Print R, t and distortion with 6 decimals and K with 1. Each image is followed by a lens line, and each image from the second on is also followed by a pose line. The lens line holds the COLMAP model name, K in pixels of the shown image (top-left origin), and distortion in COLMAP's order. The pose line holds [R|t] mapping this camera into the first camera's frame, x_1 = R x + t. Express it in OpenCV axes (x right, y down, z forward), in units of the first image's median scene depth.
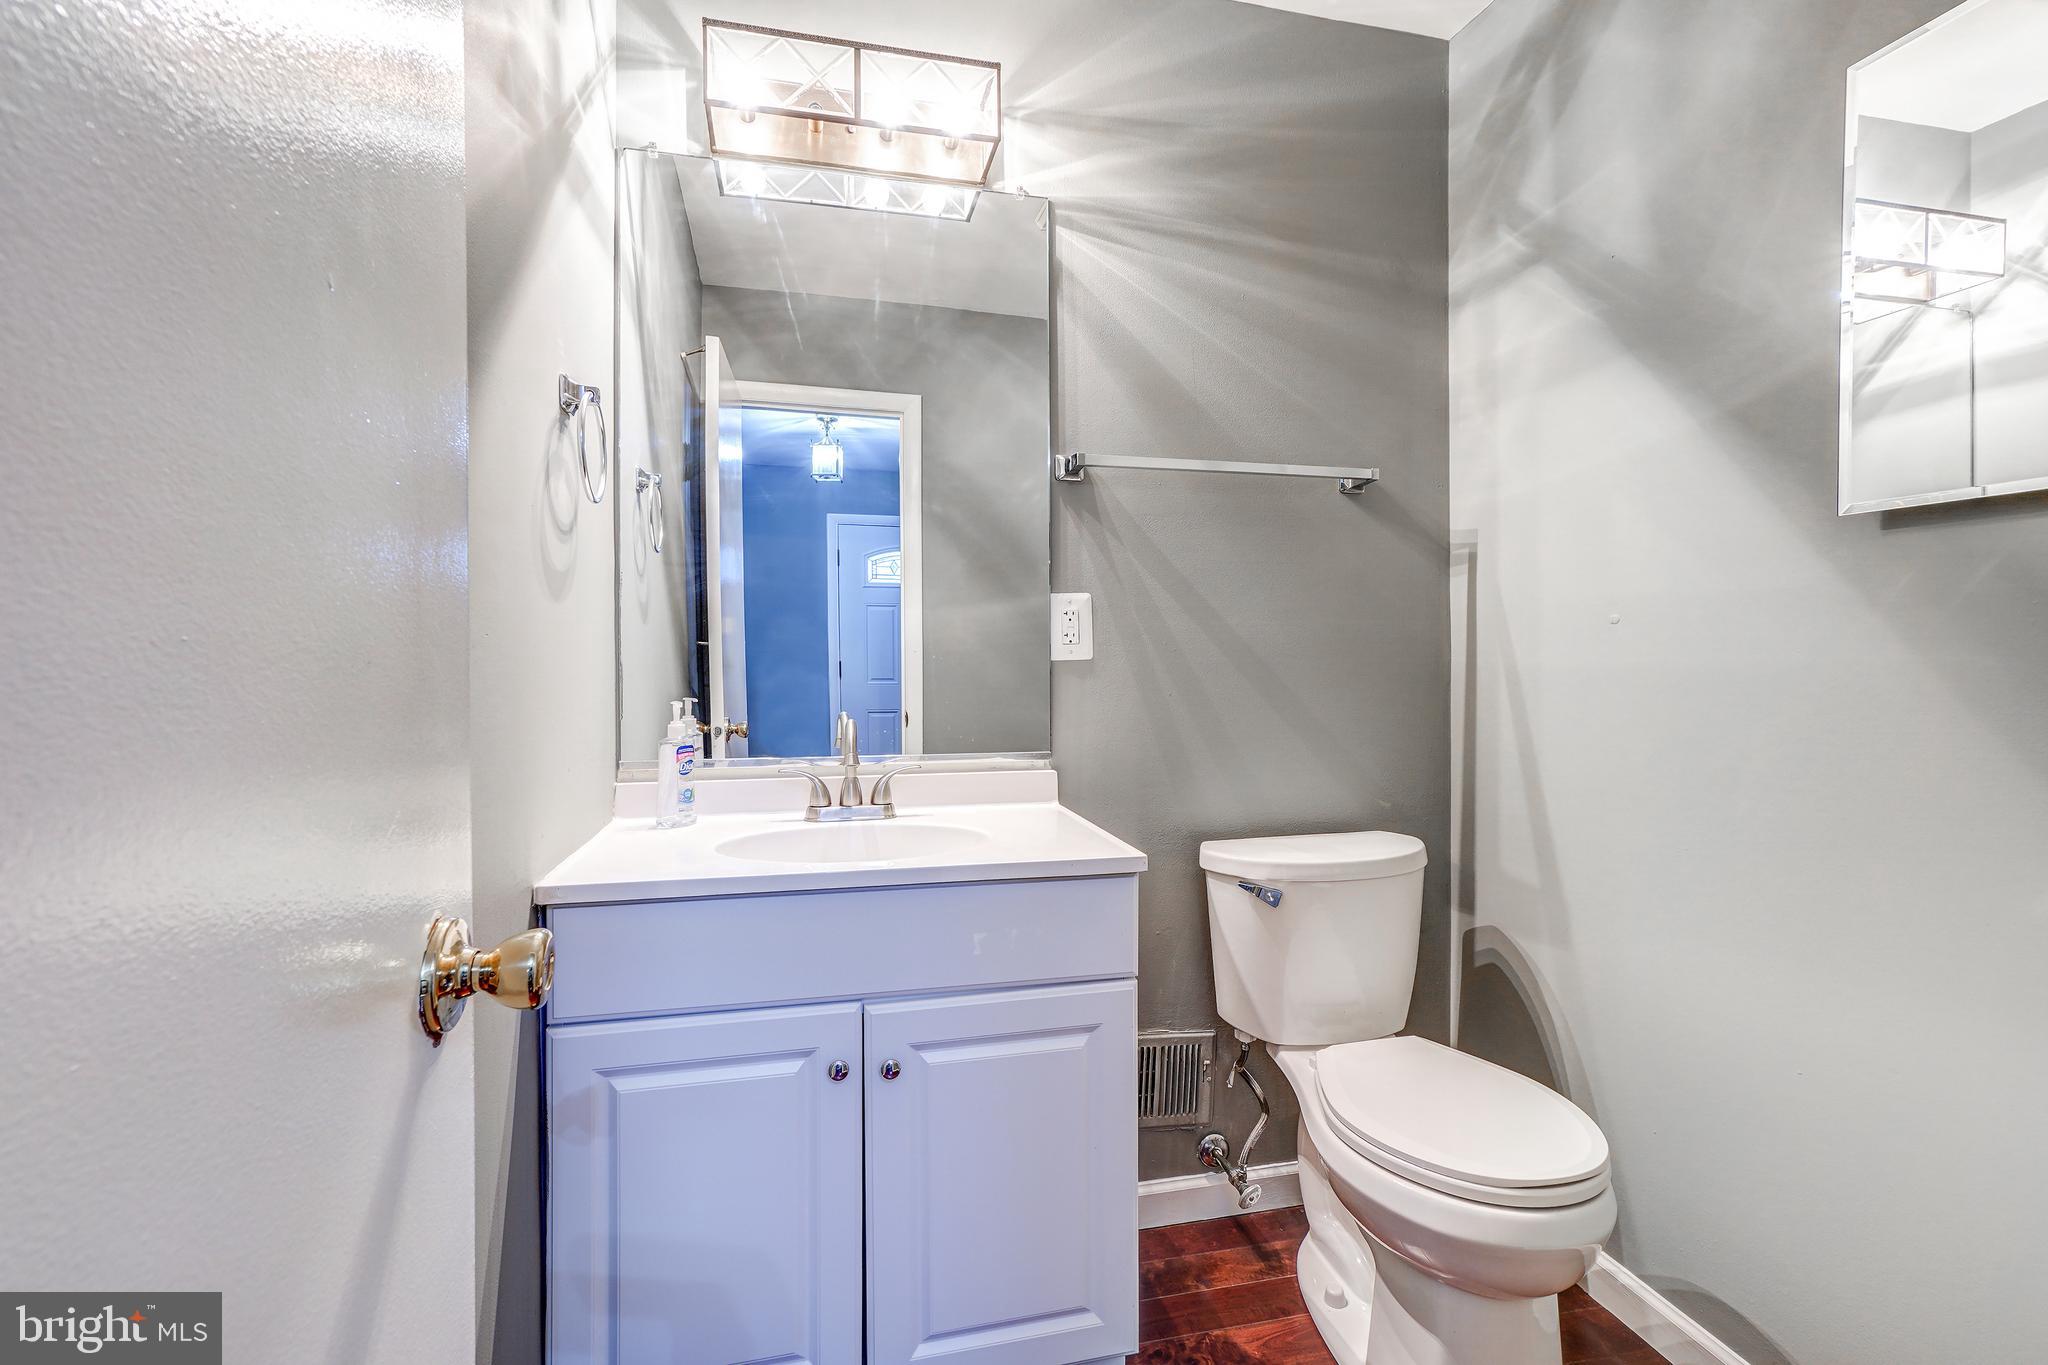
lens RADIAL K [[901.9, 0, 1011.9], [0, 901.9, 689.2], [0, 0, 1]] dist [0.000643, 0.000252]
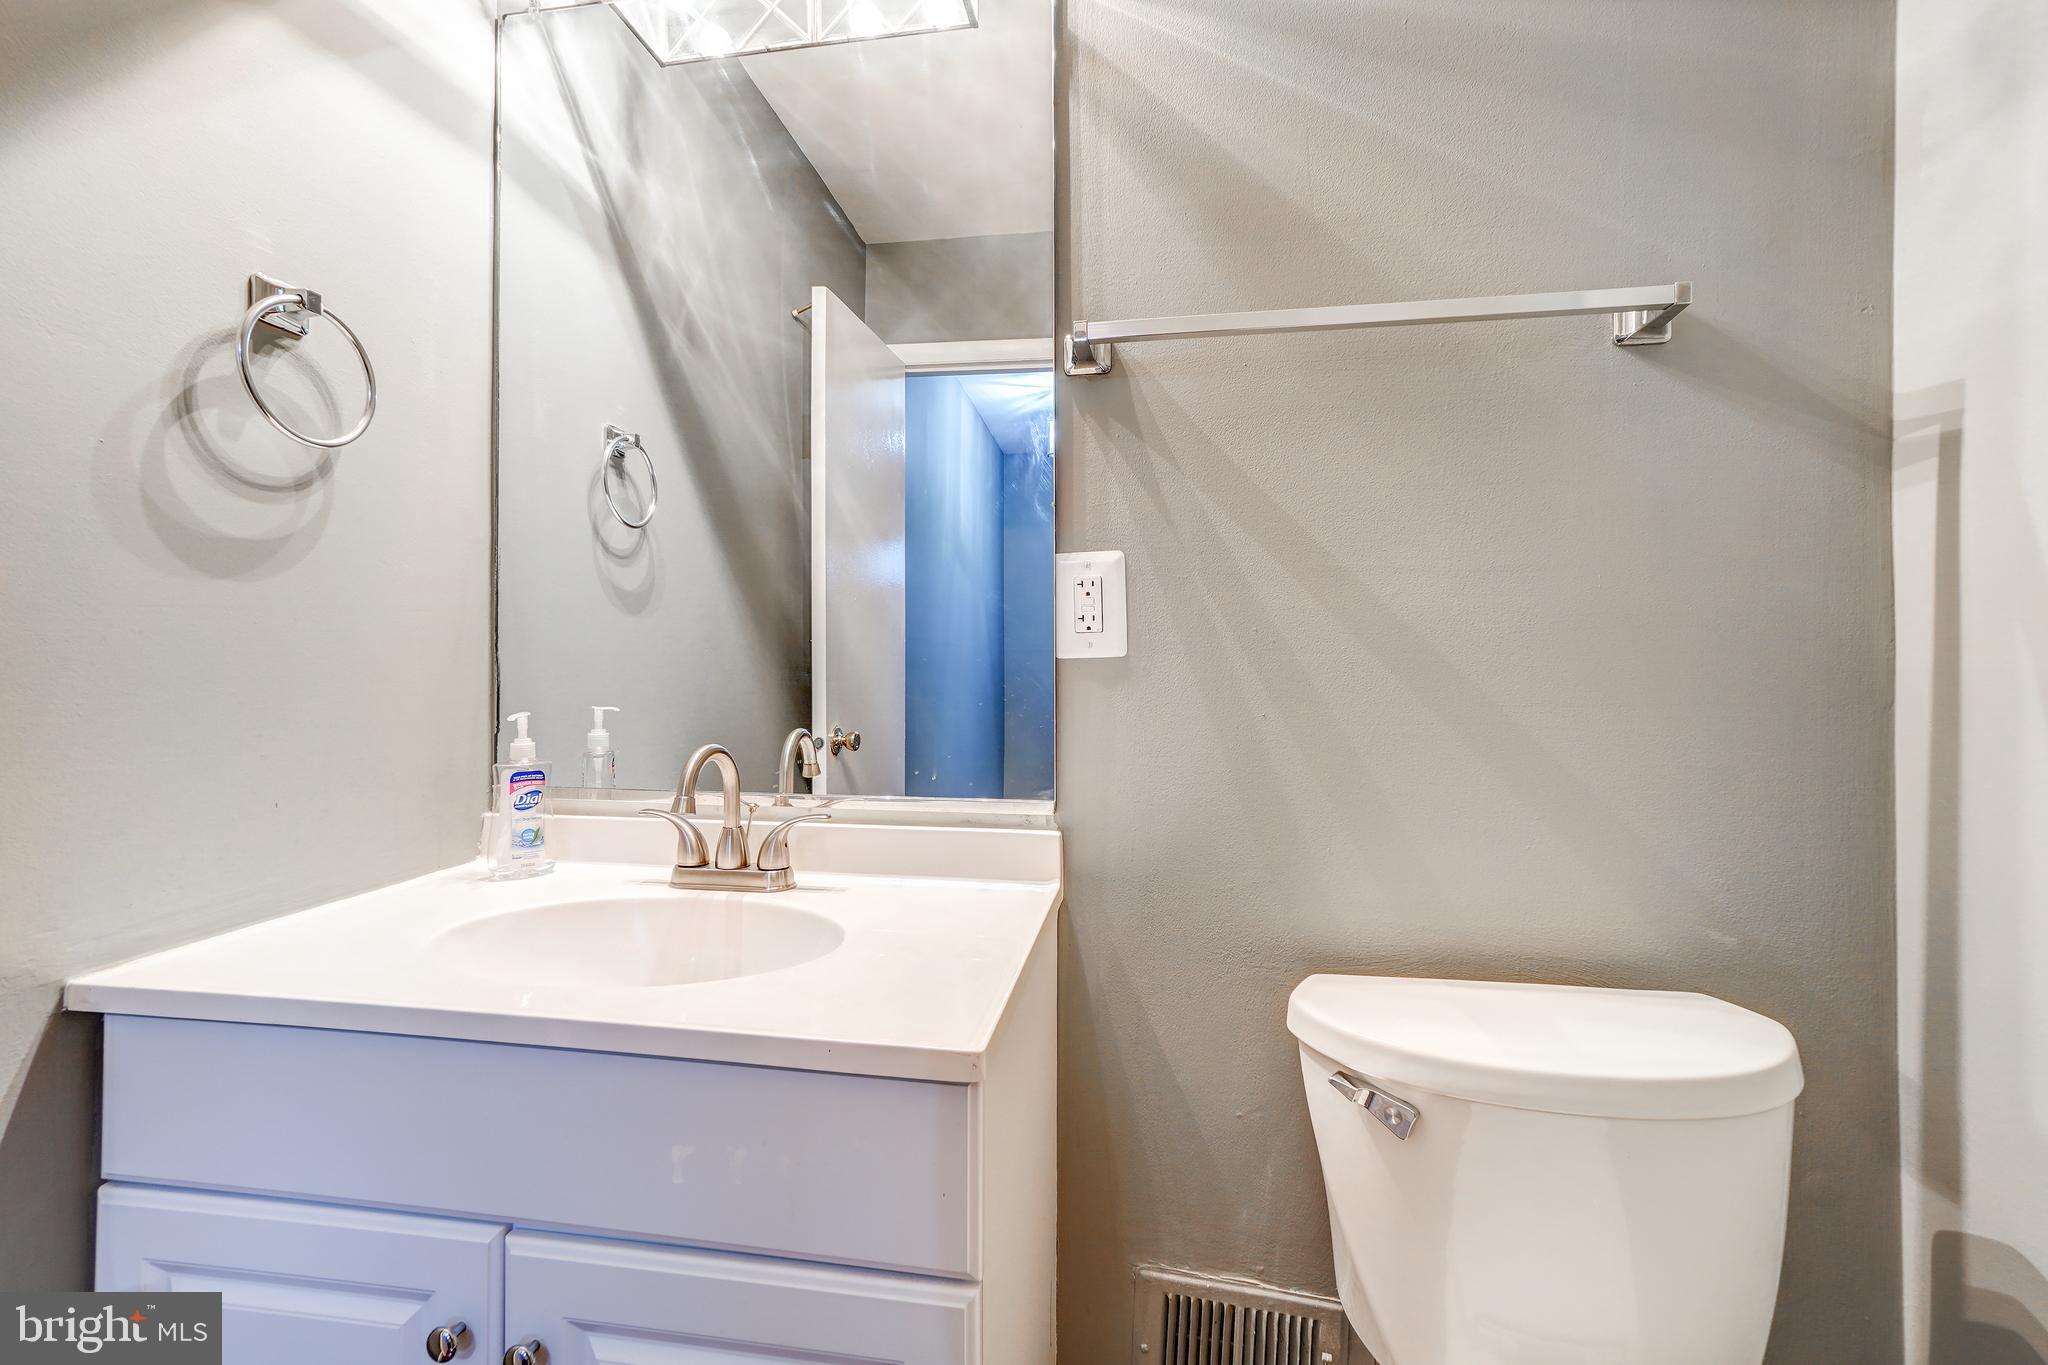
lens RADIAL K [[884.6, 0, 1026.3], [0, 884.6, 667.4], [0, 0, 1]] dist [-0.011702, 0.010353]
pose [[0.919286, 0.006028, -0.393544, 0.266465], [-0.012384, 0.999831, -0.013612, -0.016474], [0.393395, 0.017387, 0.919205, 0.412116]]
